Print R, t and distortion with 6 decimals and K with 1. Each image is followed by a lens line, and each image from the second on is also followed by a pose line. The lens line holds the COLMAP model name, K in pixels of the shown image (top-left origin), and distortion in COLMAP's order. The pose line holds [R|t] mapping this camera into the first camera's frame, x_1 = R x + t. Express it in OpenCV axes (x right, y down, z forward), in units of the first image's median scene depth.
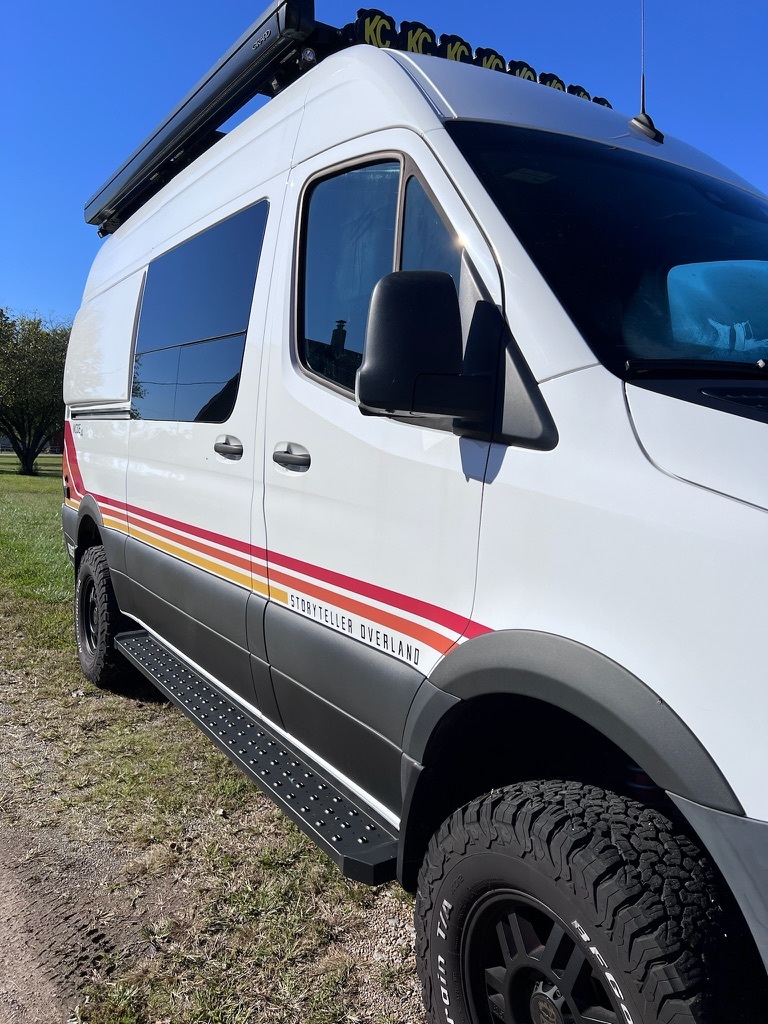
lens RADIAL K [[772.4, 0, 369.3], [0, 772.4, 514.8], [0, 0, 1]] dist [0.088431, -0.132524]
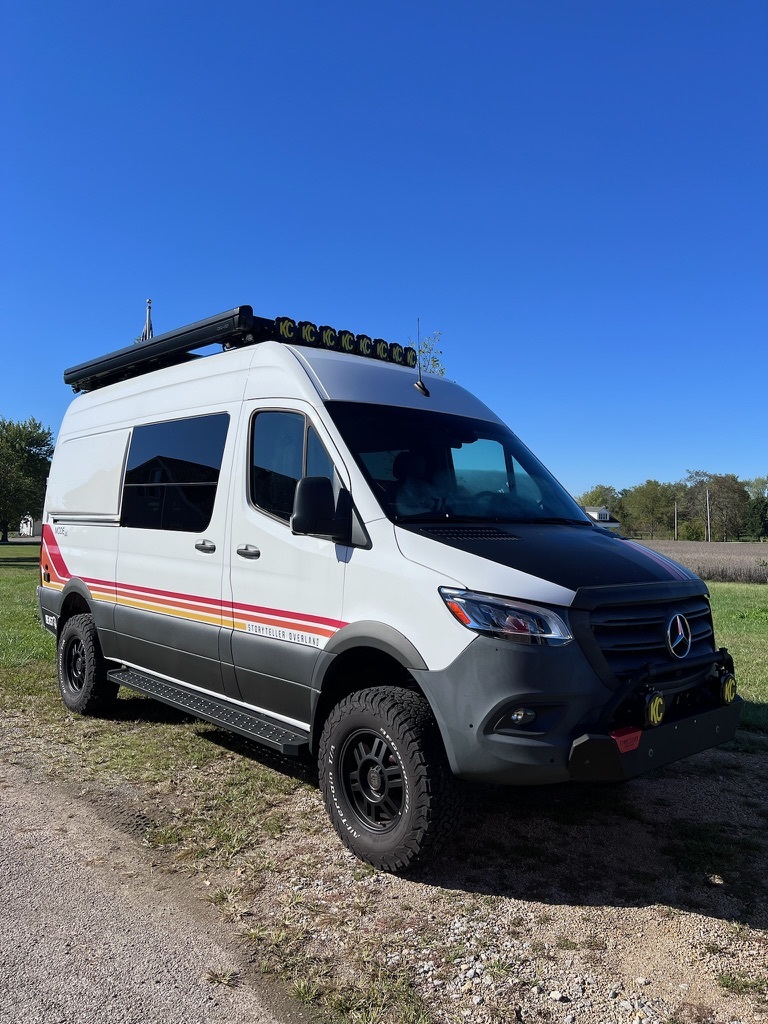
lens RADIAL K [[772.4, 0, 369.3], [0, 772.4, 514.8], [0, 0, 1]] dist [0.088431, -0.132524]
pose [[0.987455, -0.010236, 0.157571, -0.104186], [0.026720, 0.994338, -0.102851, 0.039220], [-0.155626, 0.105771, 0.982137, -0.936248]]
